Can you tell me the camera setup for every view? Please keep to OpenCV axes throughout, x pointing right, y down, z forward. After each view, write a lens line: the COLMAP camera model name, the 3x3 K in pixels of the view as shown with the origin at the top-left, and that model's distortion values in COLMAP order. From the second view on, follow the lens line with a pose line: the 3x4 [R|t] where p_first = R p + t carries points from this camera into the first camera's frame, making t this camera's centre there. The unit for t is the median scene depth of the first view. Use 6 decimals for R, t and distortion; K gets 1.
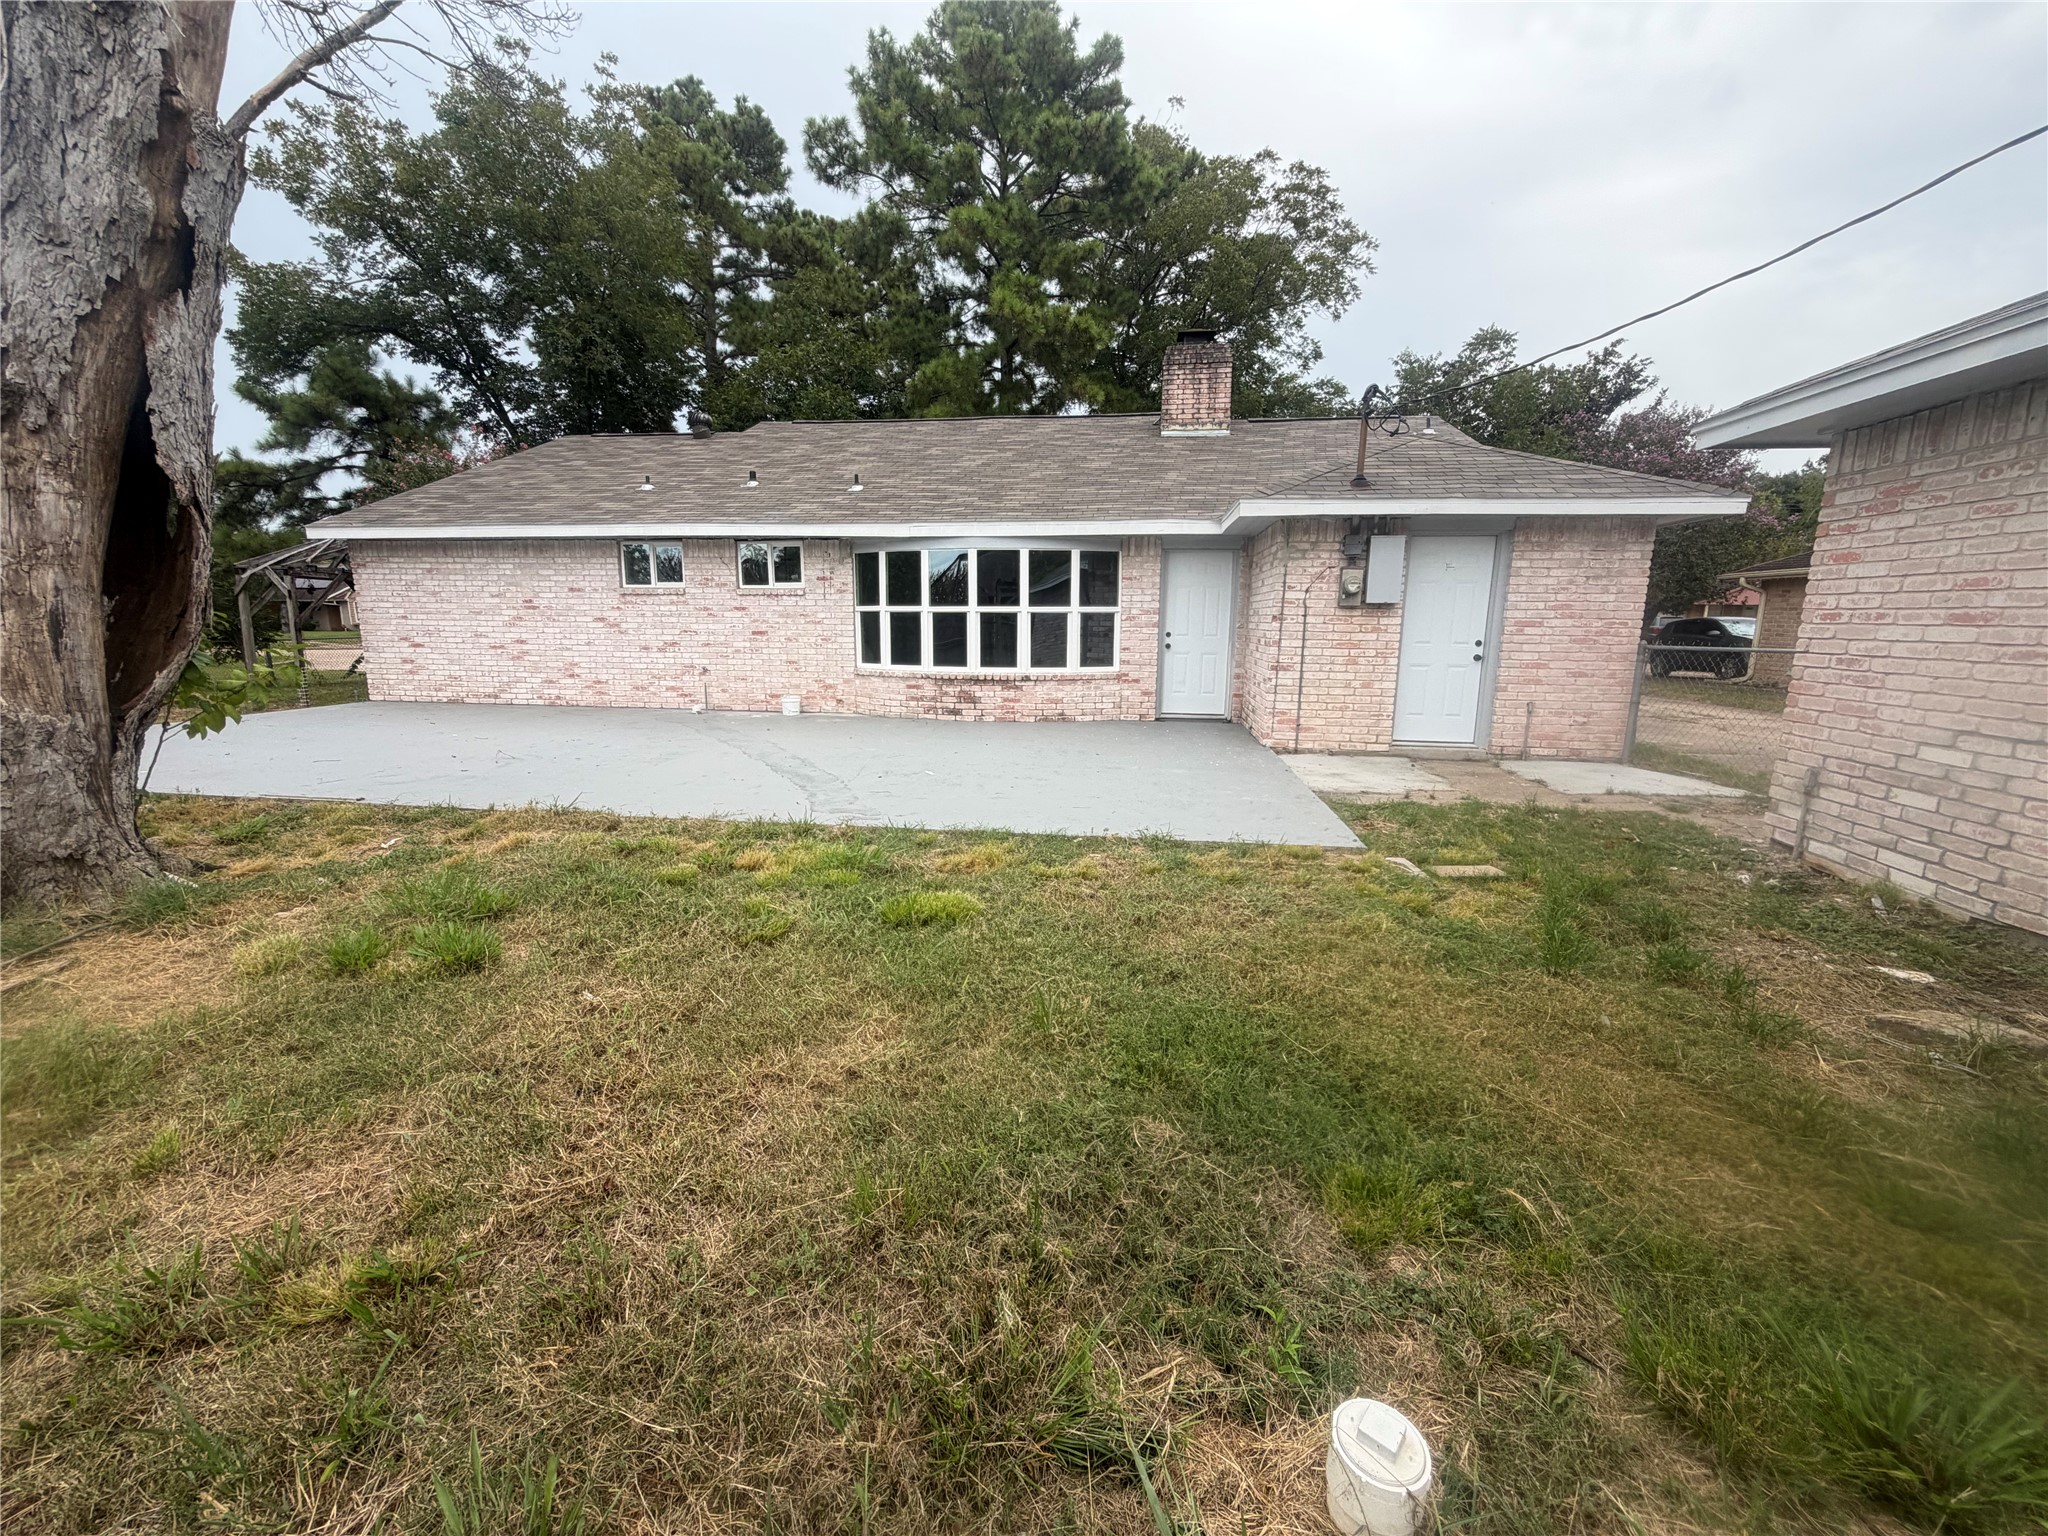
lens RADIAL K [[813.6, 0, 1010.5], [0, 813.6, 760.6], [0, 0, 1]] dist [-0.000961, 0.000129]
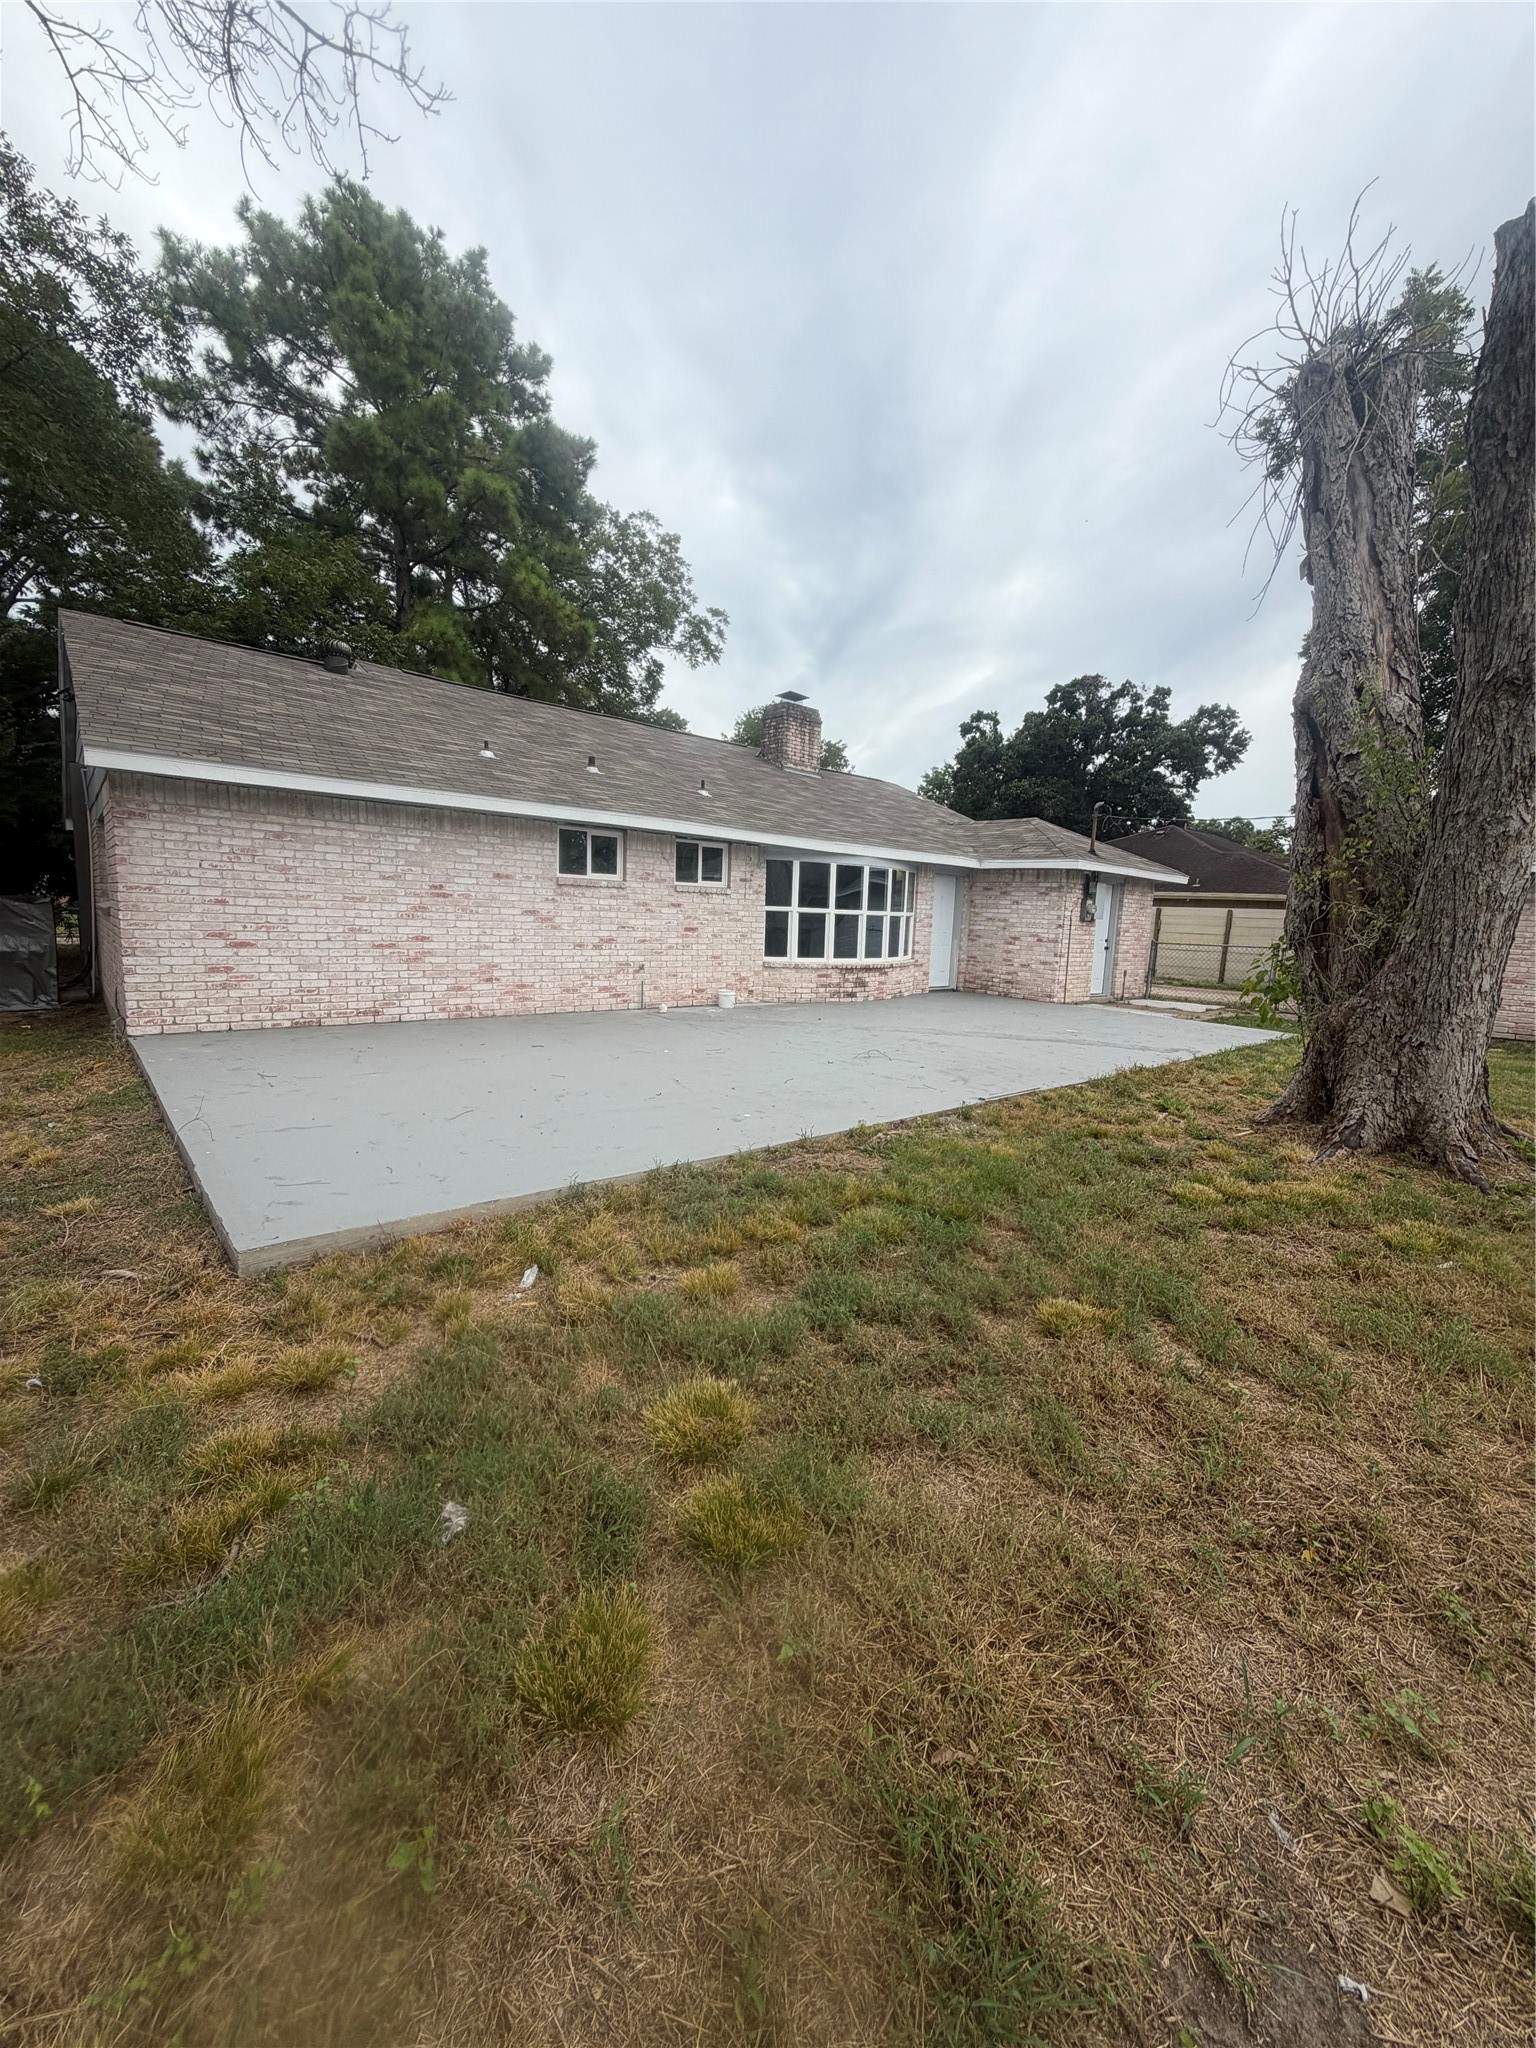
lens RADIAL K [[813.6, 0, 773.8], [0, 813.6, 1024.9], [0, 0, 1]] dist [-0.000961, 0.000129]
pose [[0.645091, -0.085774, 0.759276, -1.012272], [0.097401, 0.994804, 0.029628, -0.058021], [-0.757872, 0.054842, 0.650094, 0.265580]]
